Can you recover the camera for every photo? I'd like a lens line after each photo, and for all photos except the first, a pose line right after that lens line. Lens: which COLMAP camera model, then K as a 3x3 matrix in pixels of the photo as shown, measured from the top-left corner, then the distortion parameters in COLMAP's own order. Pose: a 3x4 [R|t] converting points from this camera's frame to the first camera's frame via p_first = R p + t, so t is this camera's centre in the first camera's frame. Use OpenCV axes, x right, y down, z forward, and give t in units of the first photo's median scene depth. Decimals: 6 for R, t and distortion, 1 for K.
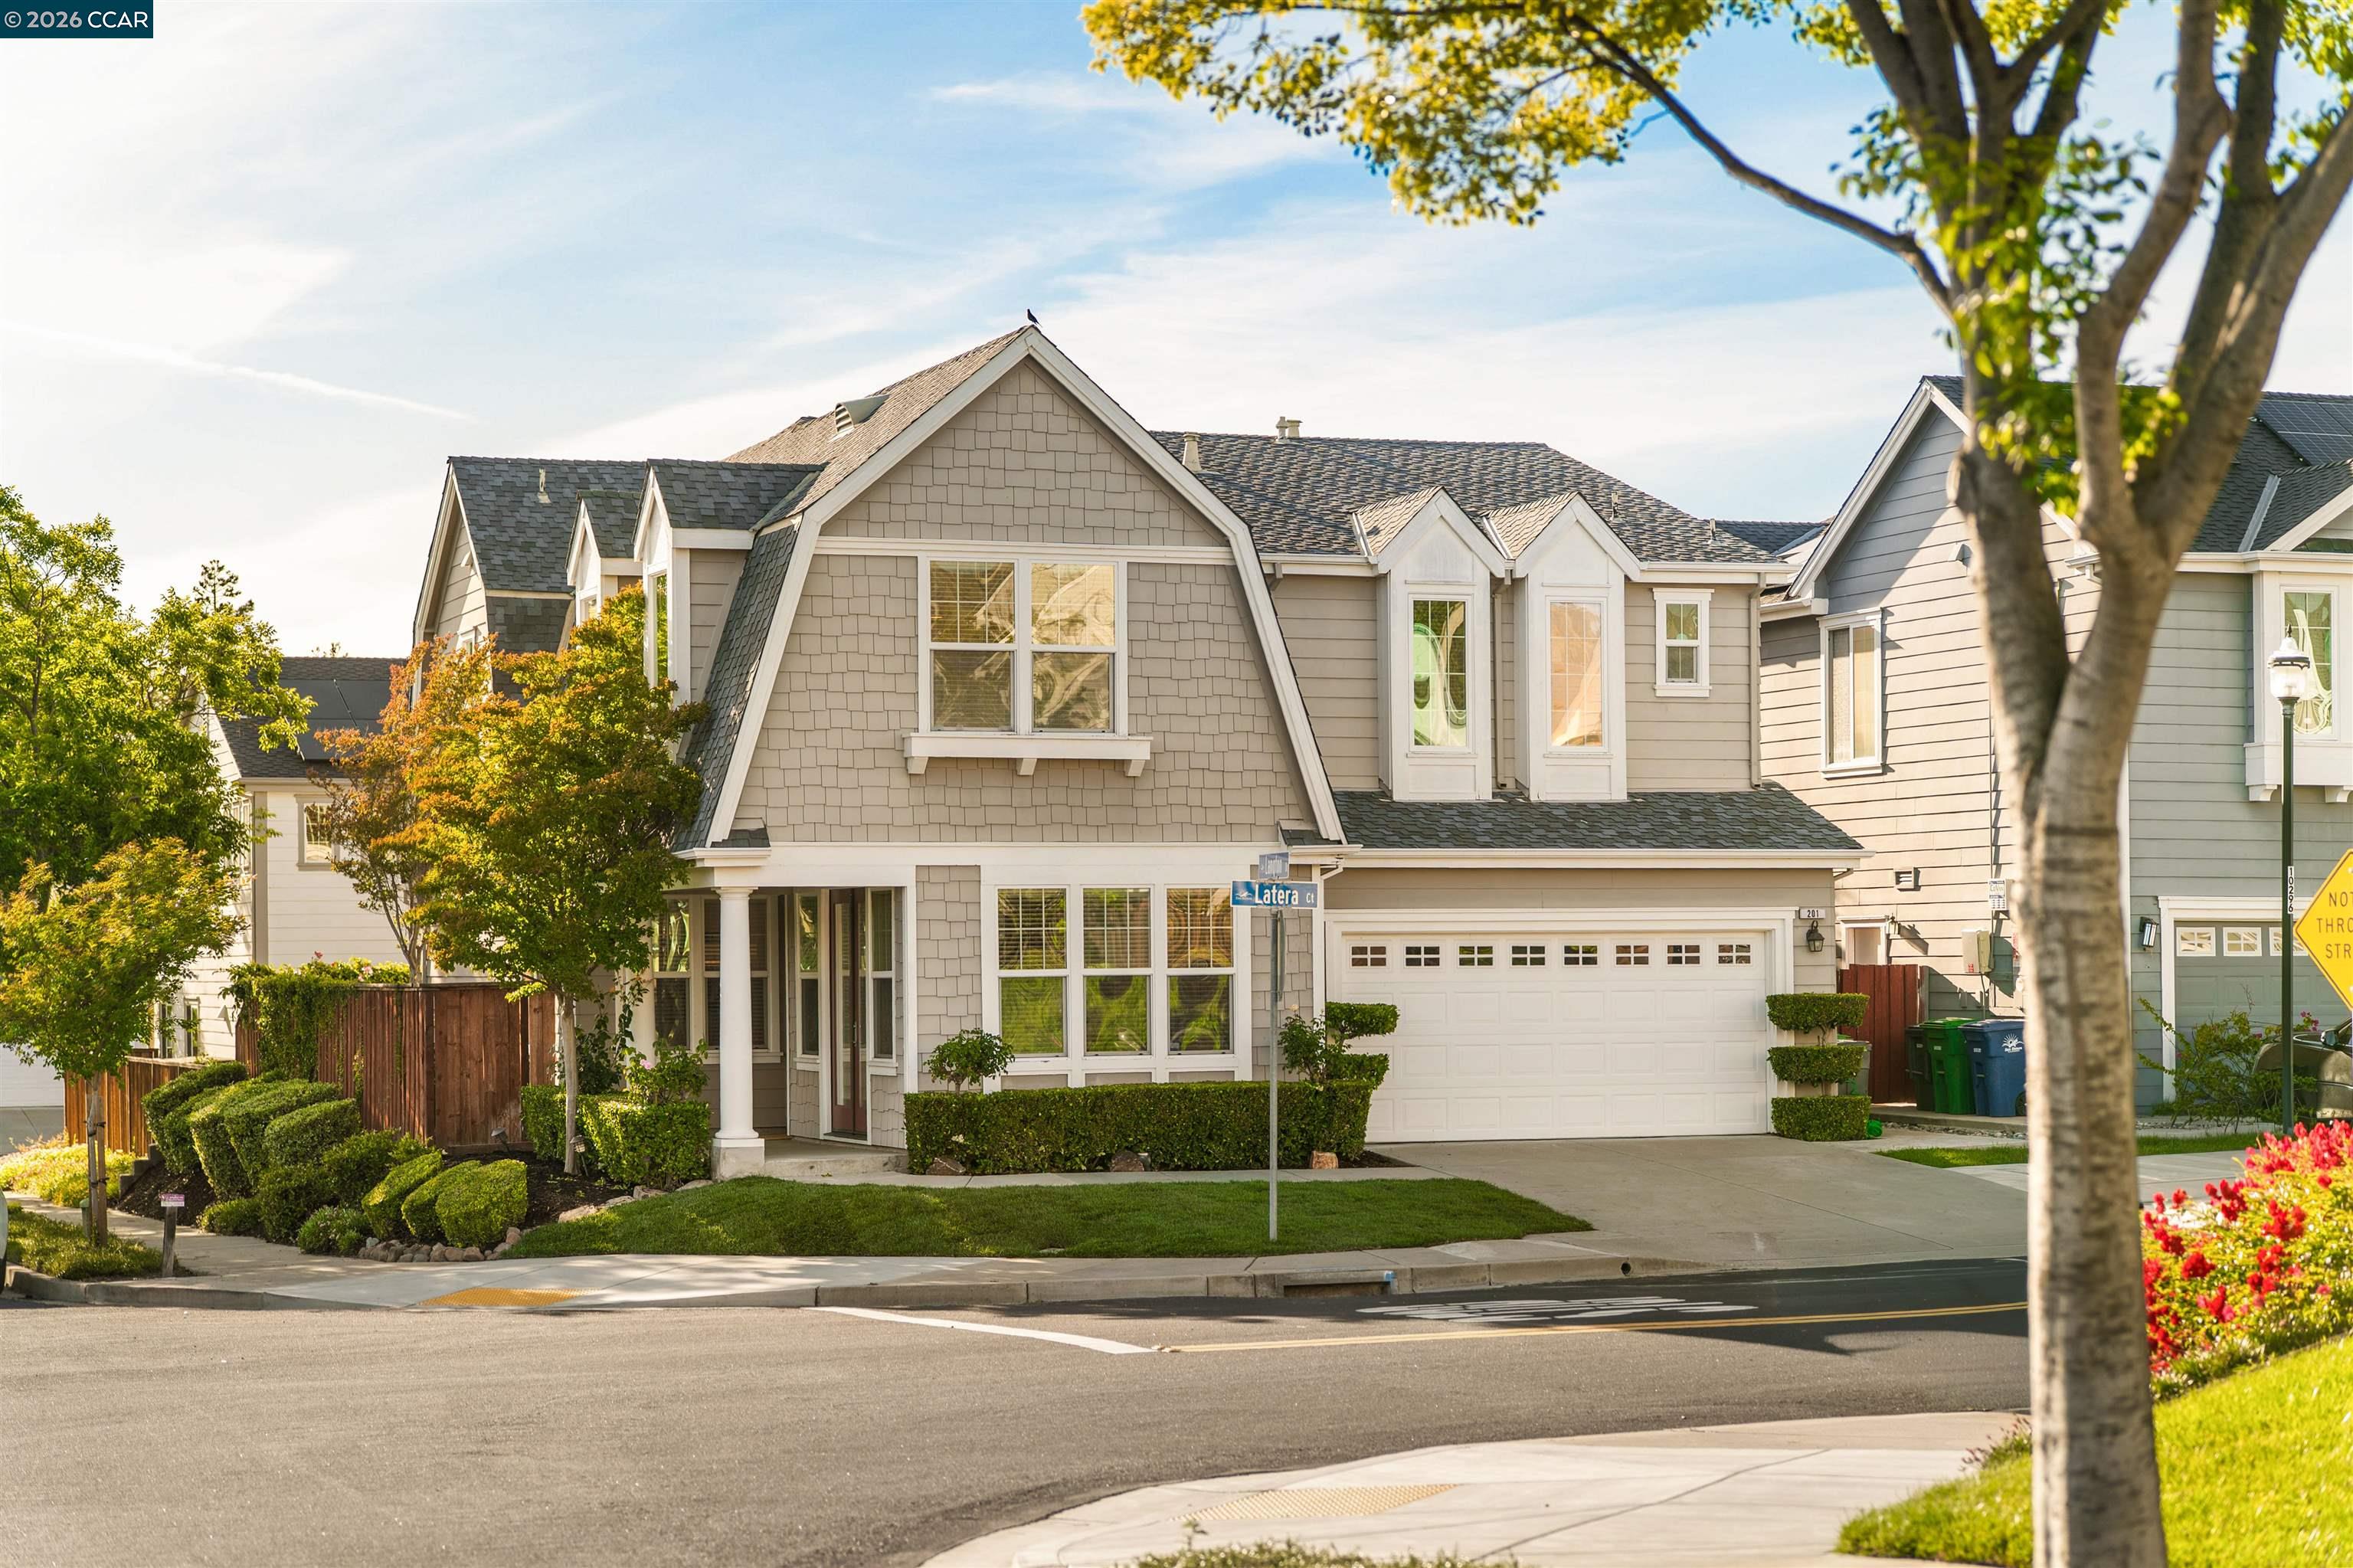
lens RADIAL K [[4103.6, 0, 1176.5], [0, 4103.6, 784.0], [0, 0, 1]] dist [0.003057, 0.031066]
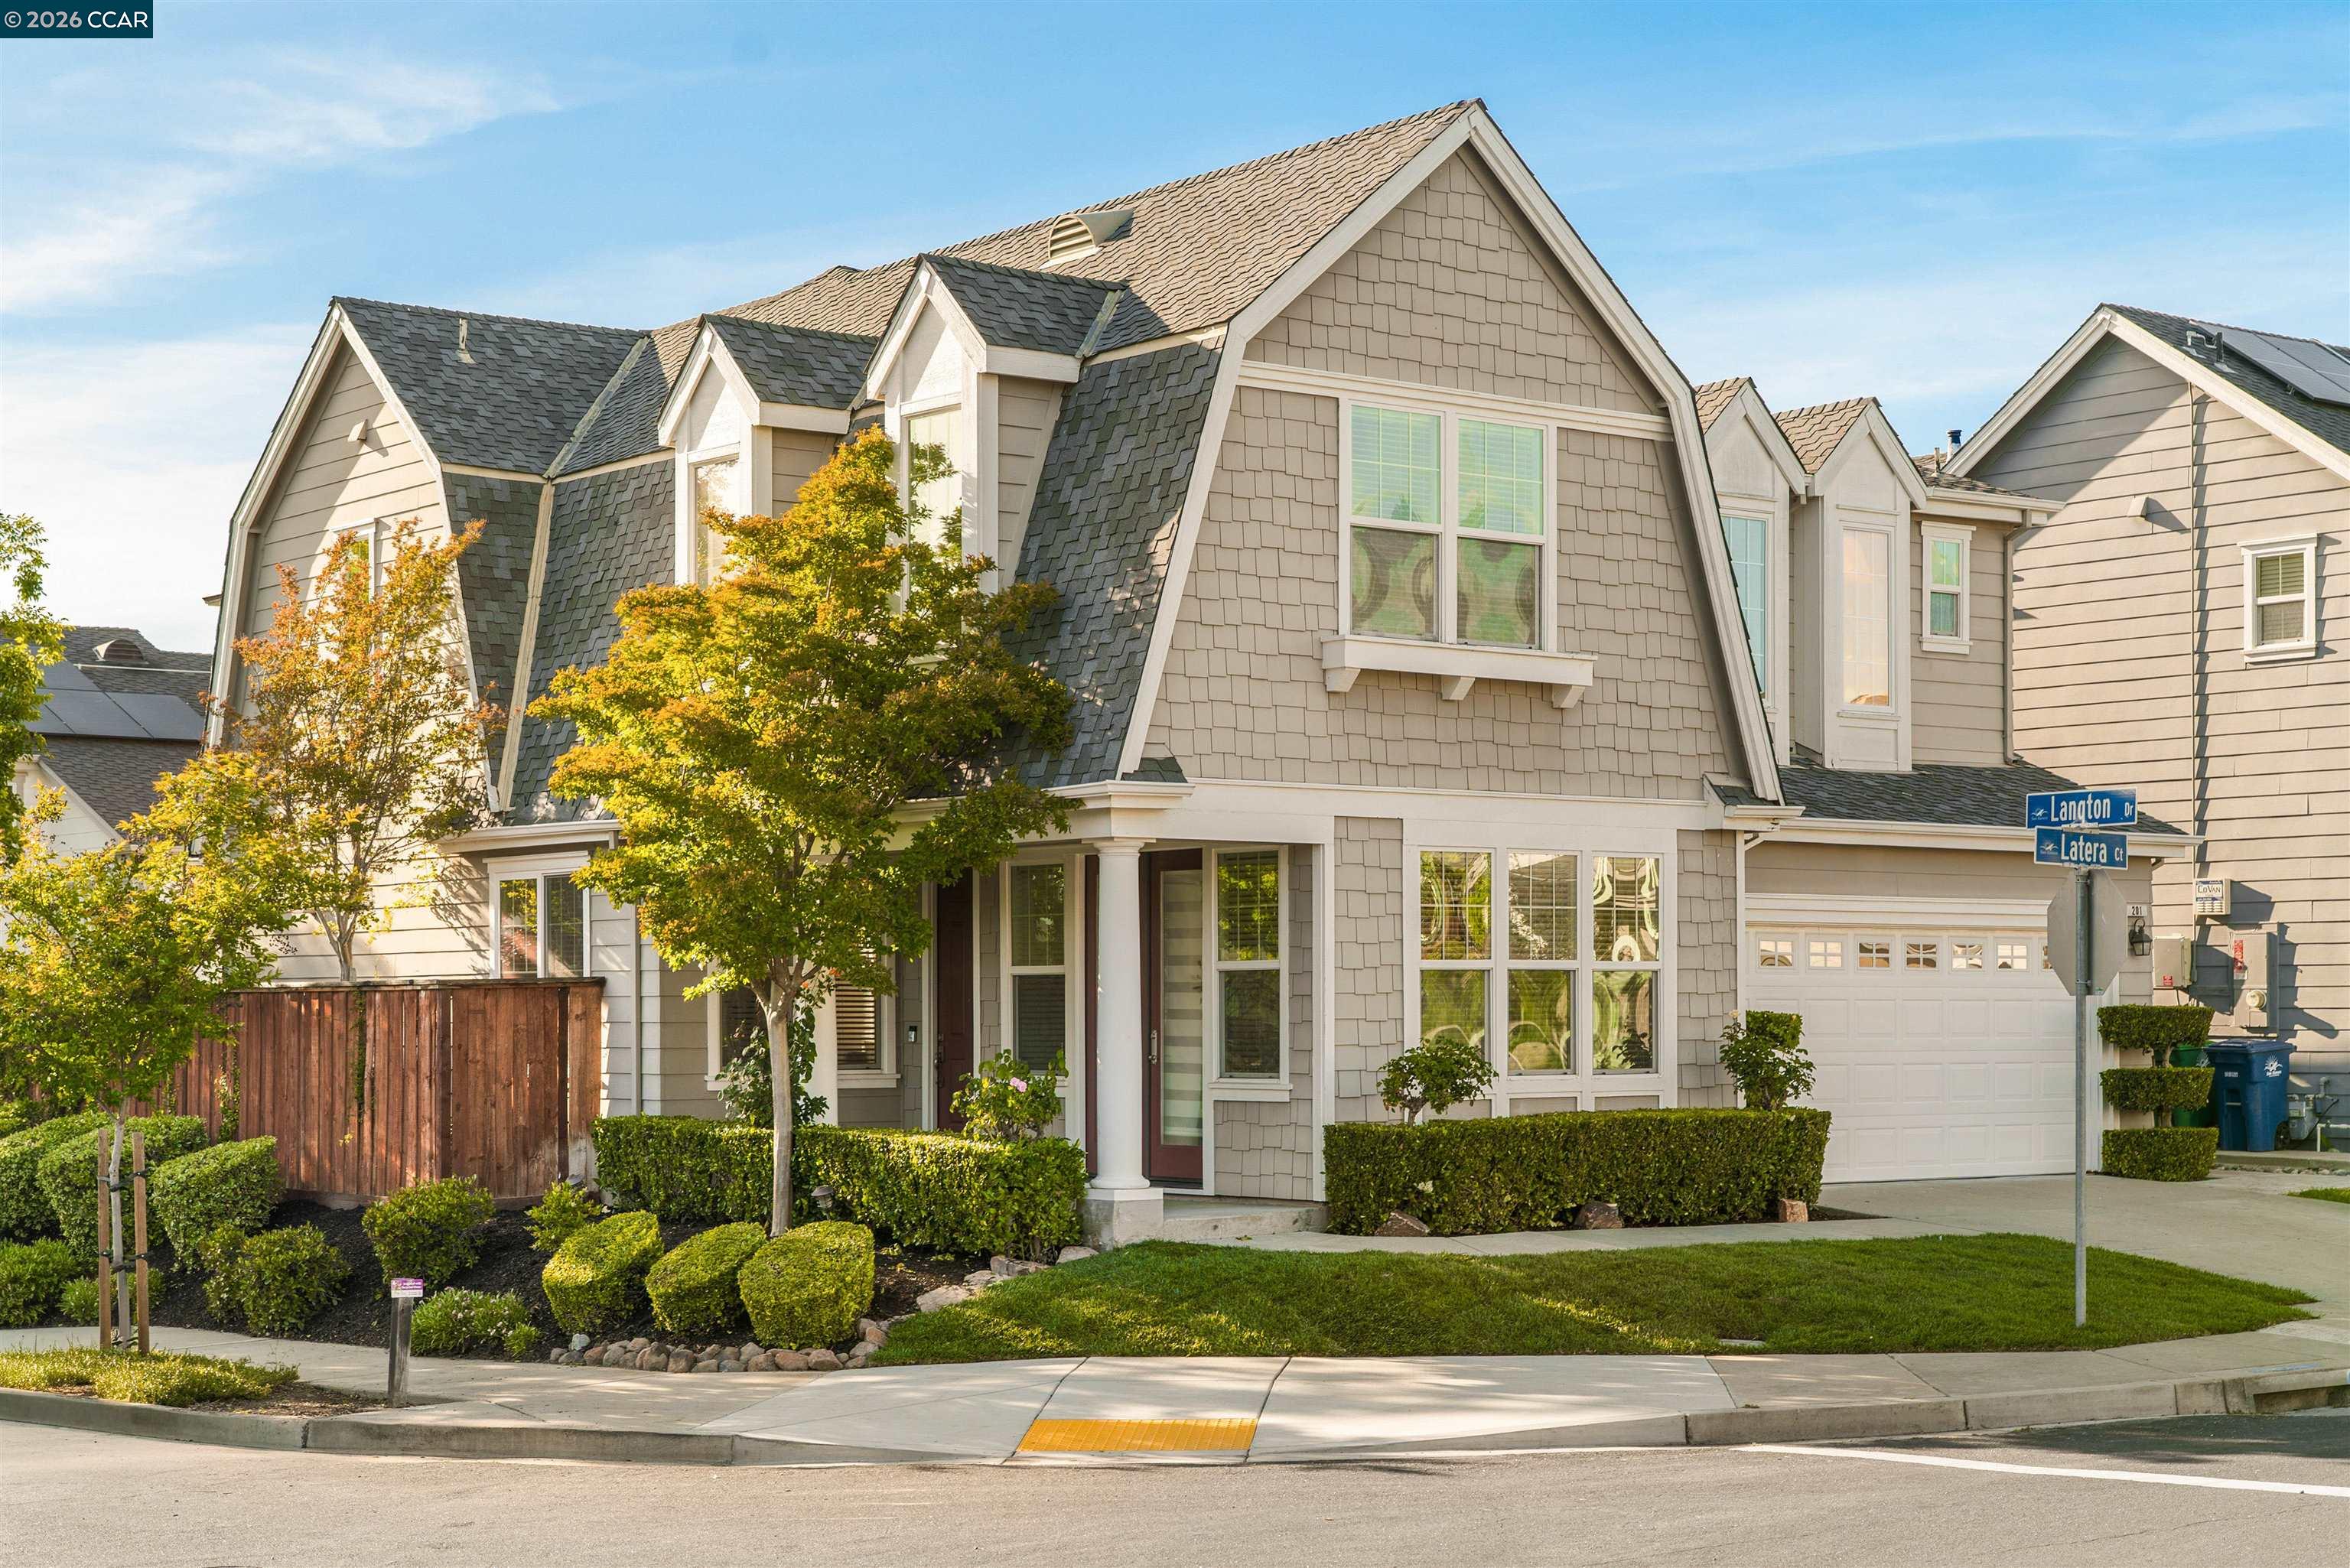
lens RADIAL K [[3681.8, 0, 1175.2], [0, 3681.8, 857.8], [0, 0, 1]] dist [0.006260, 0.080088]
pose [[0.957662, 0.018838, 0.287278, -0.274766], [-0.018969, 0.999817, -0.002328, 0.028824], [-0.287269, -0.003220, 0.957844, 0.366886]]
